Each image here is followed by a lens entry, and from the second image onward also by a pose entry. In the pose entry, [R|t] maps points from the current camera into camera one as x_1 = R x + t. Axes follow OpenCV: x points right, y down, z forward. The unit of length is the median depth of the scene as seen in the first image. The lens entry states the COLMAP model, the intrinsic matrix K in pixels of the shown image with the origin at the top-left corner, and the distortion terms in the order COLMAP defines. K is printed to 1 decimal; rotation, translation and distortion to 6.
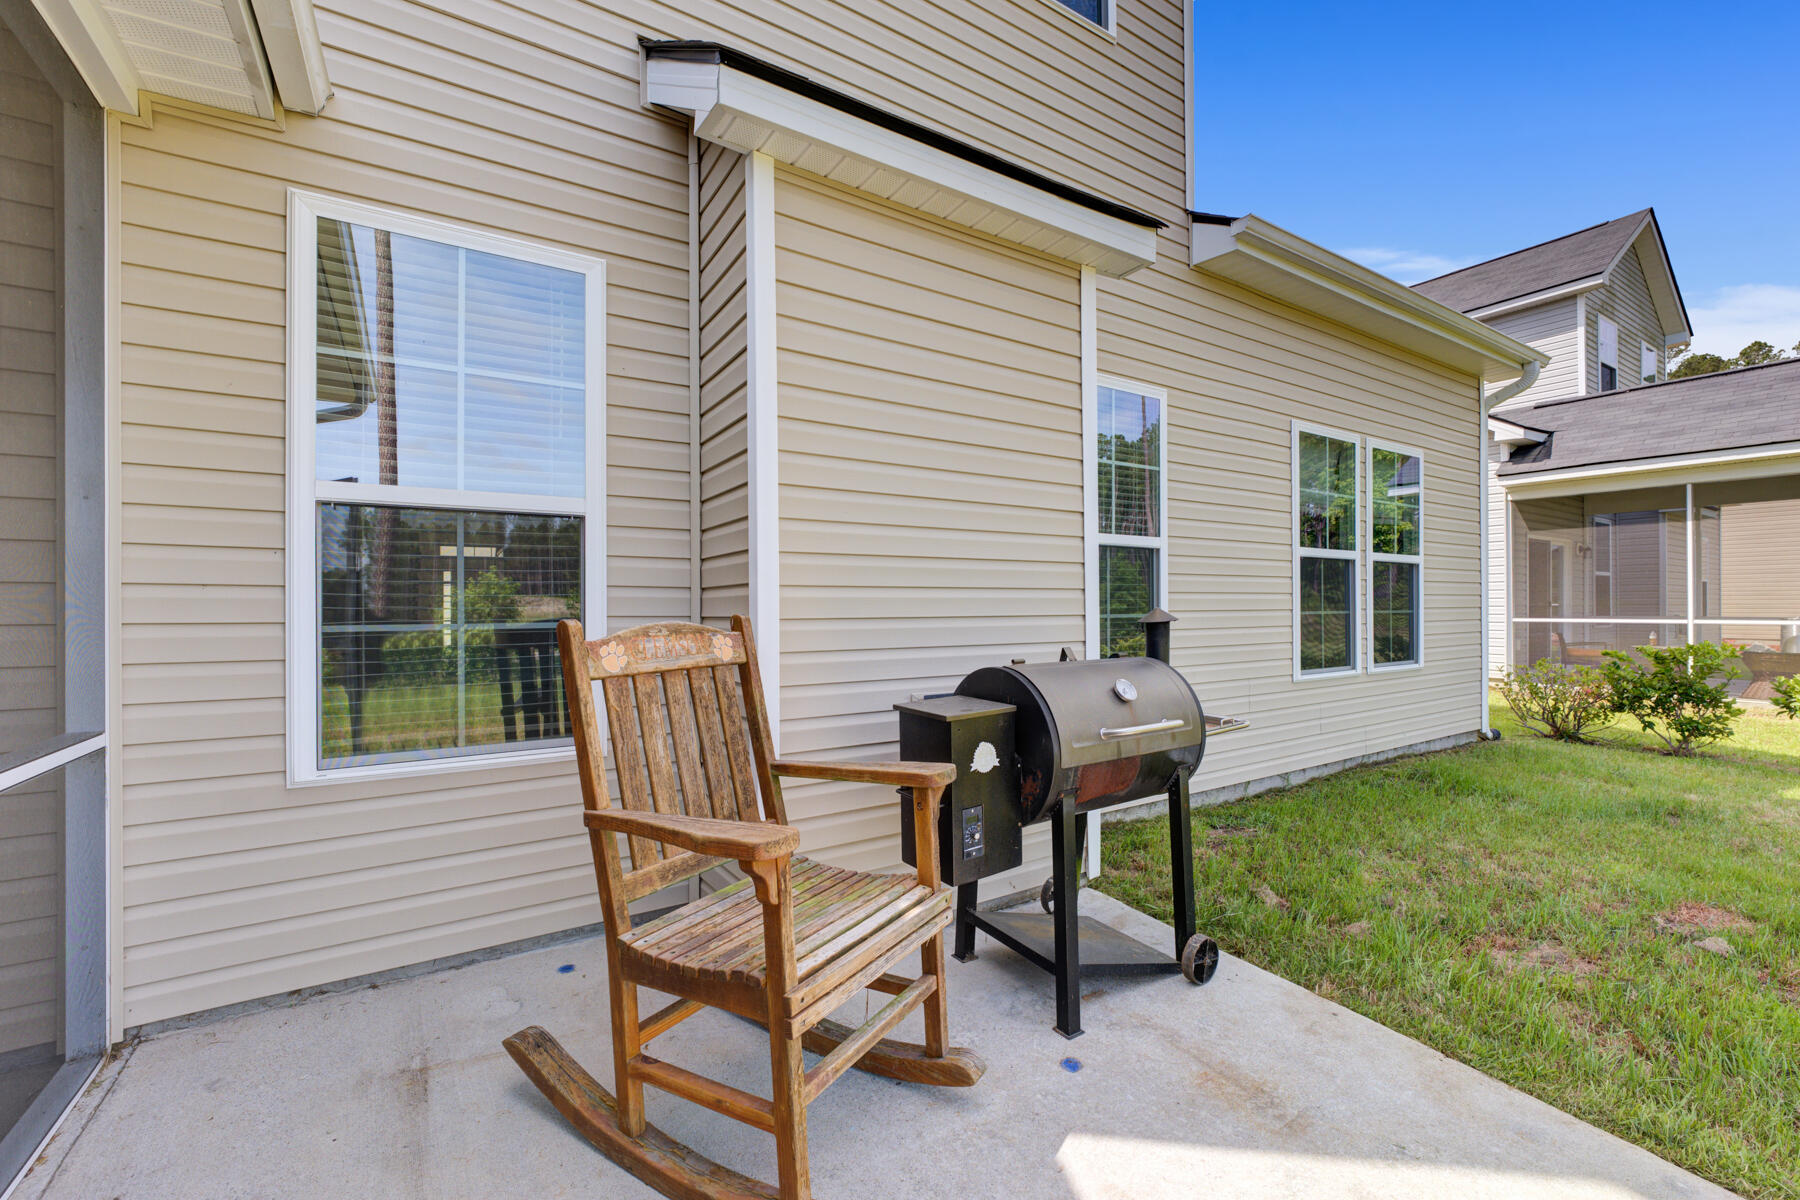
lens RADIAL K [[746.4, 0, 902.9], [0, 746.4, 599.0], [0, 0, 1]] dist [-0.010069, 0.003399]
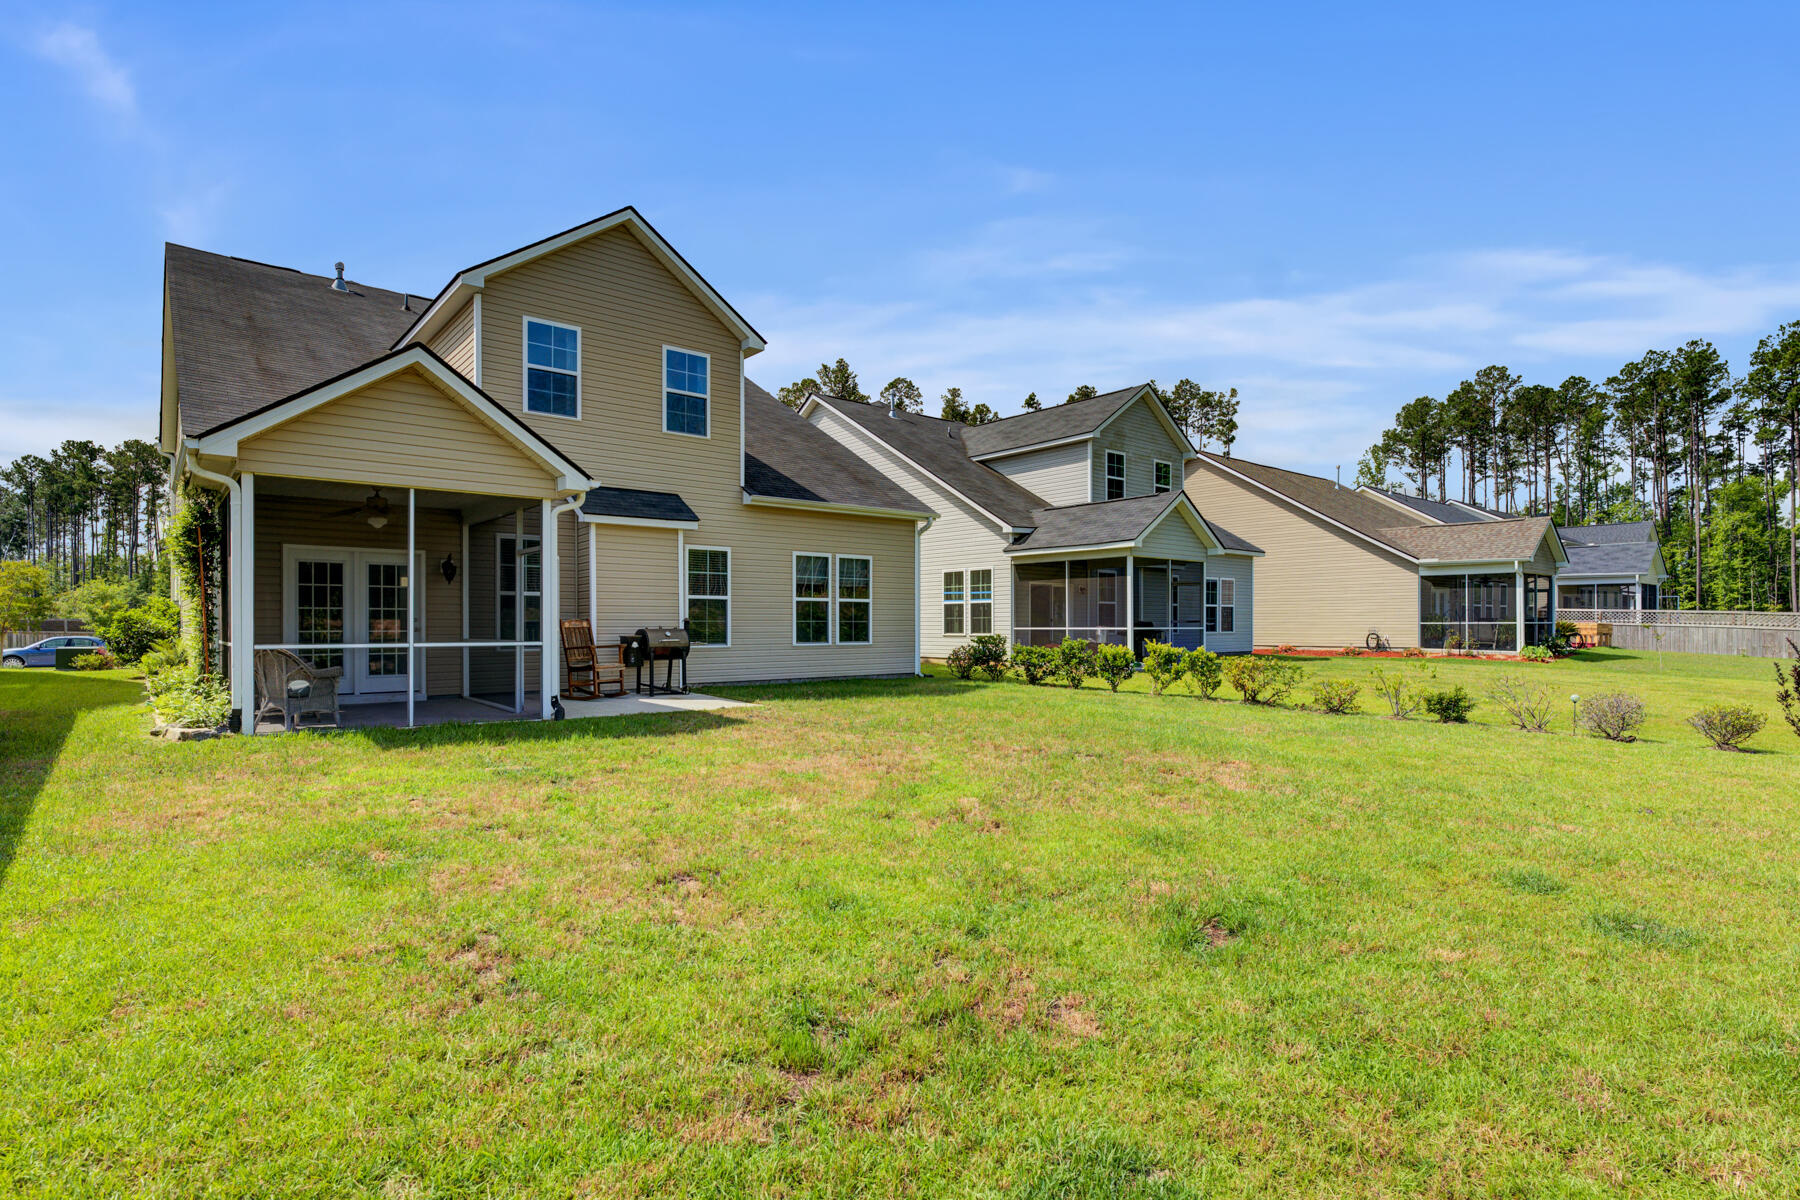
lens RADIAL K [[912.0, 0, 898.4], [0, 912.0, 612.5], [0, 0, 1]] dist [0.015357, 0.000273]
pose [[0.991782, -0.001019, 0.127932, 0.429277], [0.002618, 0.999921, -0.012329, 0.026082], [-0.127910, 0.012562, 0.991706, -2.159839]]
